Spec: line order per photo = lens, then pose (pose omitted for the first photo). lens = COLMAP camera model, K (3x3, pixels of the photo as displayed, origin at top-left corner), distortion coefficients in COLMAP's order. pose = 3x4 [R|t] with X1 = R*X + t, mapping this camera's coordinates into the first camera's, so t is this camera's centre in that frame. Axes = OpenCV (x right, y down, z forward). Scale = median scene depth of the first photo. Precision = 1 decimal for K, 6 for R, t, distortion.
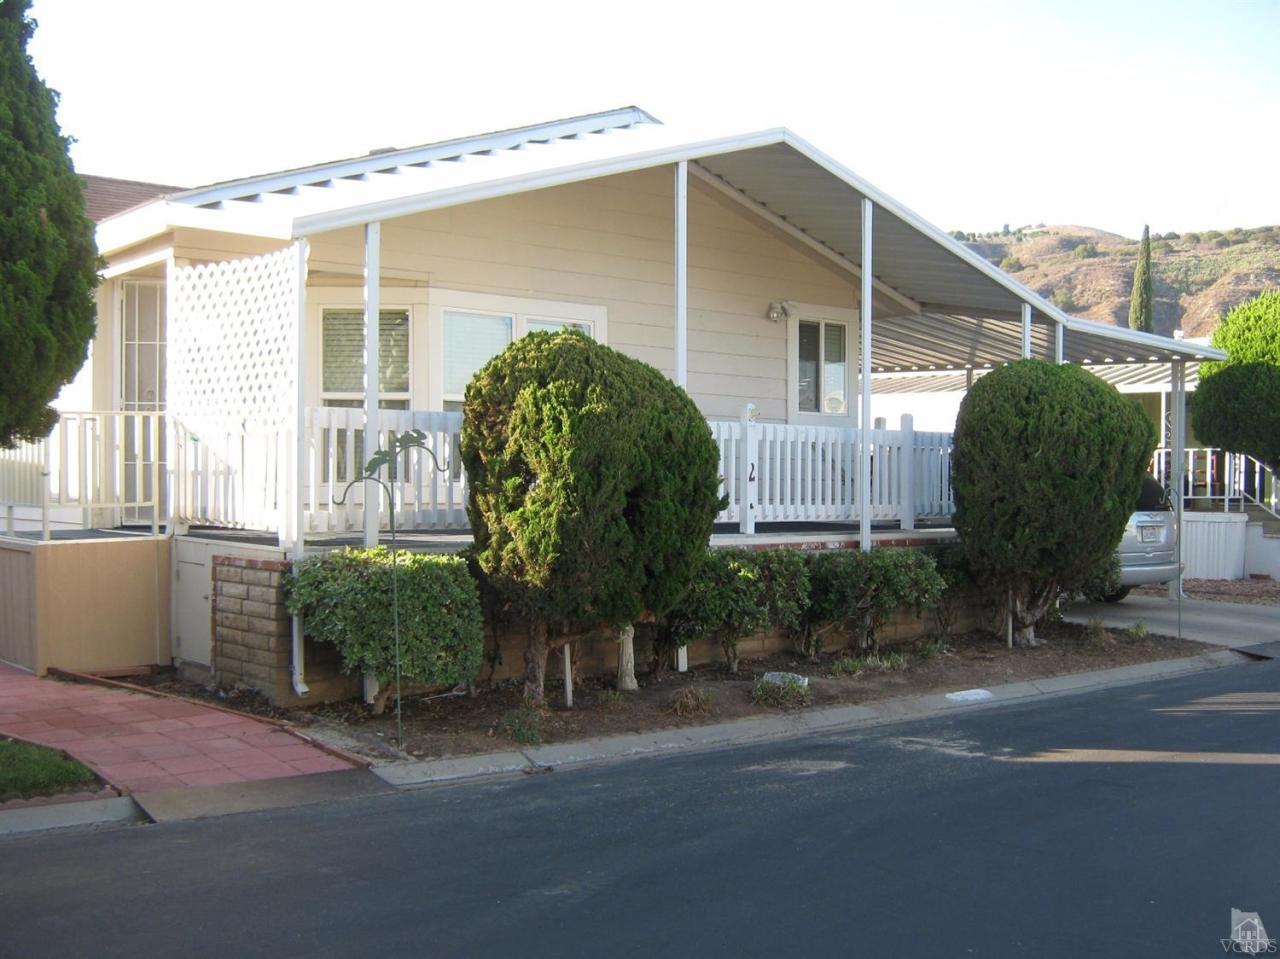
lens RADIAL K [[1421.5, 0, 660.6], [0, 1421.5, 509.7], [0, 0, 1]] dist [-0.103799, 0.055813]
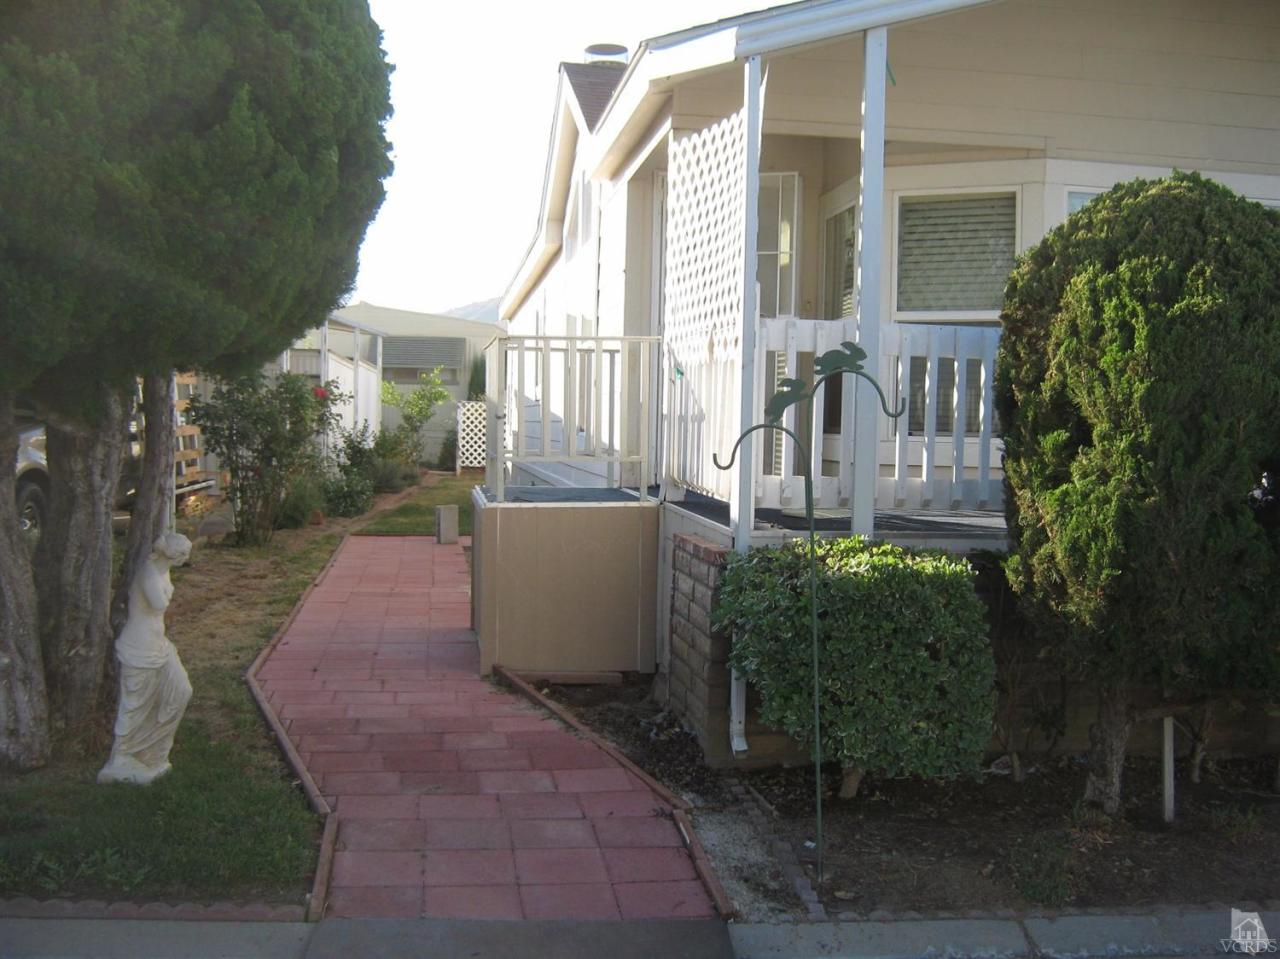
lens RADIAL K [[1421.5, 0, 660.6], [0, 1421.5, 509.7], [0, 0, 1]] dist [-0.103799, 0.055813]
pose [[0.852546, 0.045237, -0.520691, 0.057965], [-0.029062, 0.998809, 0.039193, -0.008595], [0.521844, -0.018281, 0.852845, 0.432419]]
